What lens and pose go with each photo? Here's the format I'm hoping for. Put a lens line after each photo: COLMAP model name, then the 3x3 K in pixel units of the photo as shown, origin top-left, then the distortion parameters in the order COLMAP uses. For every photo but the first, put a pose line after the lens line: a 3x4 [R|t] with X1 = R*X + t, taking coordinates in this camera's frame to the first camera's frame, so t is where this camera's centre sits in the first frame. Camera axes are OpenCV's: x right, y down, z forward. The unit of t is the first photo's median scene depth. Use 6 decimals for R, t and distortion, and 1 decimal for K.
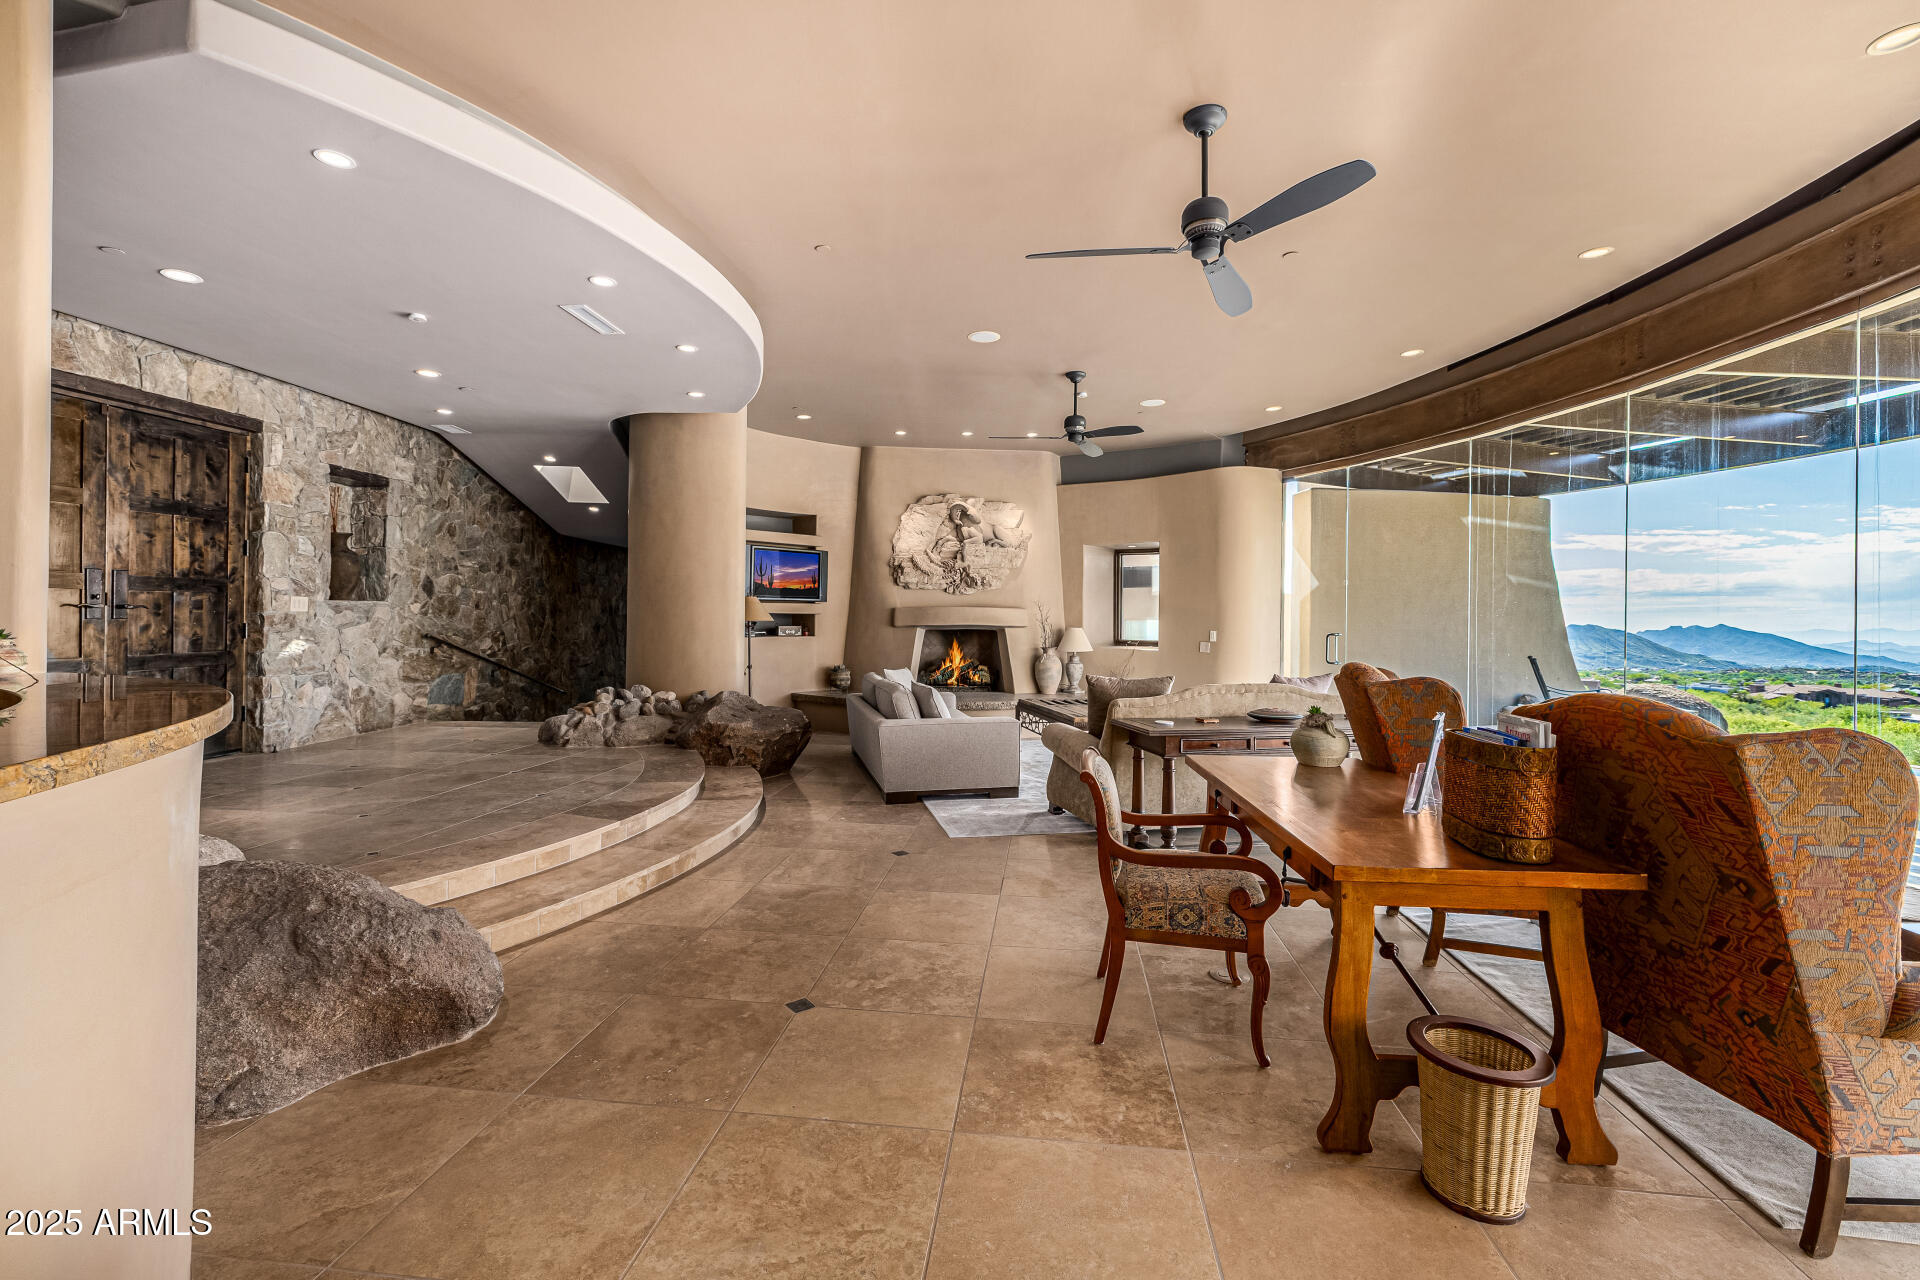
lens RADIAL K [[797.1, 0, 950.1], [0, 797.1, 621.1], [0, 0, 1]] dist [0.004009, -0.000873]
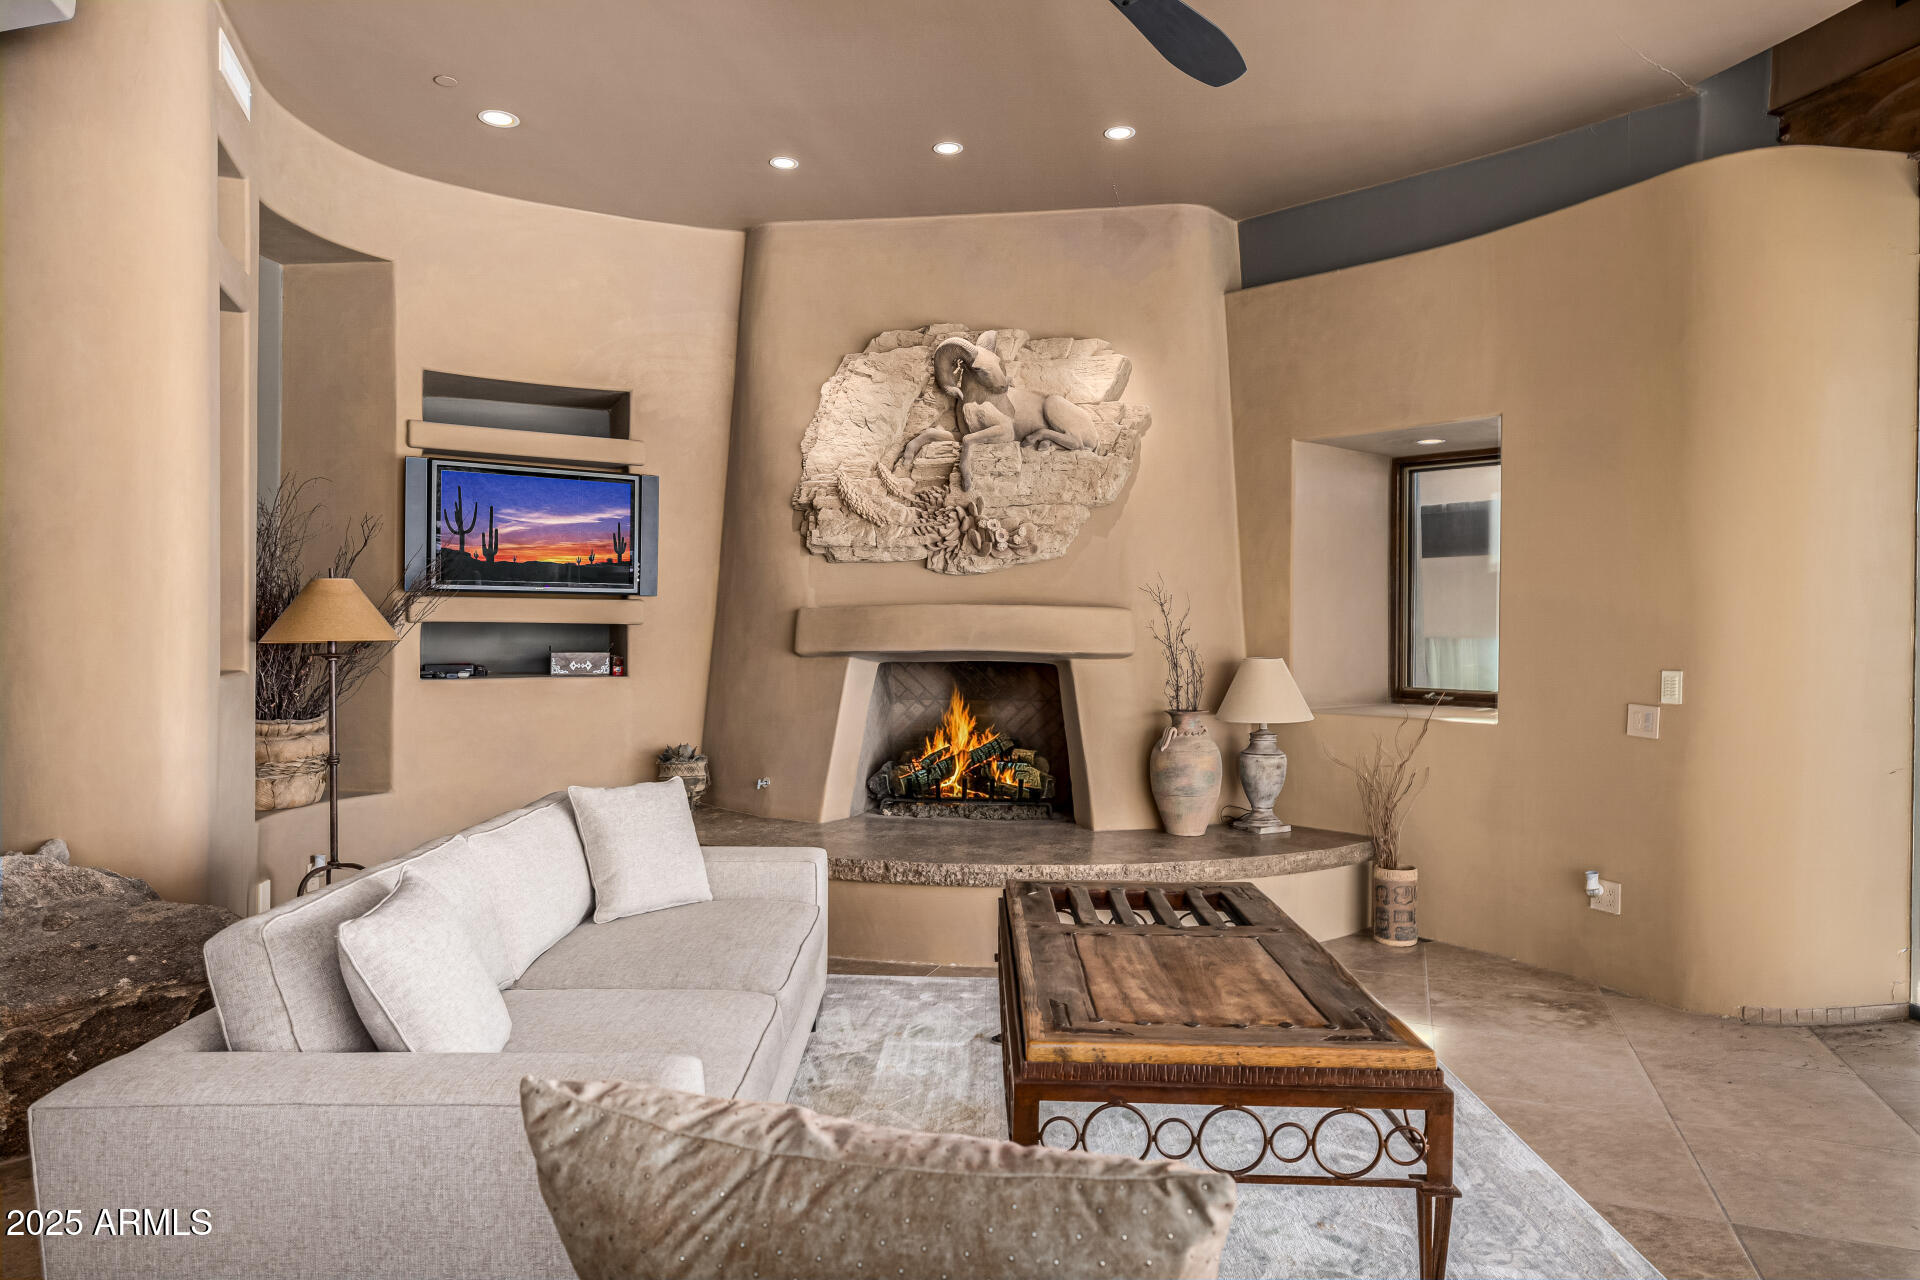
lens RADIAL K [[1163.7, 0, 954.8], [0, 1163.7, 638.7], [0, 0, 1]] dist [0.000061, -0.002278]
pose [[0.973227, 0.001190, -0.229843, 0.142988], [-0.000208, 0.999991, 0.004299, -0.003555], [0.229846, -0.004136, 0.973218, 0.435008]]
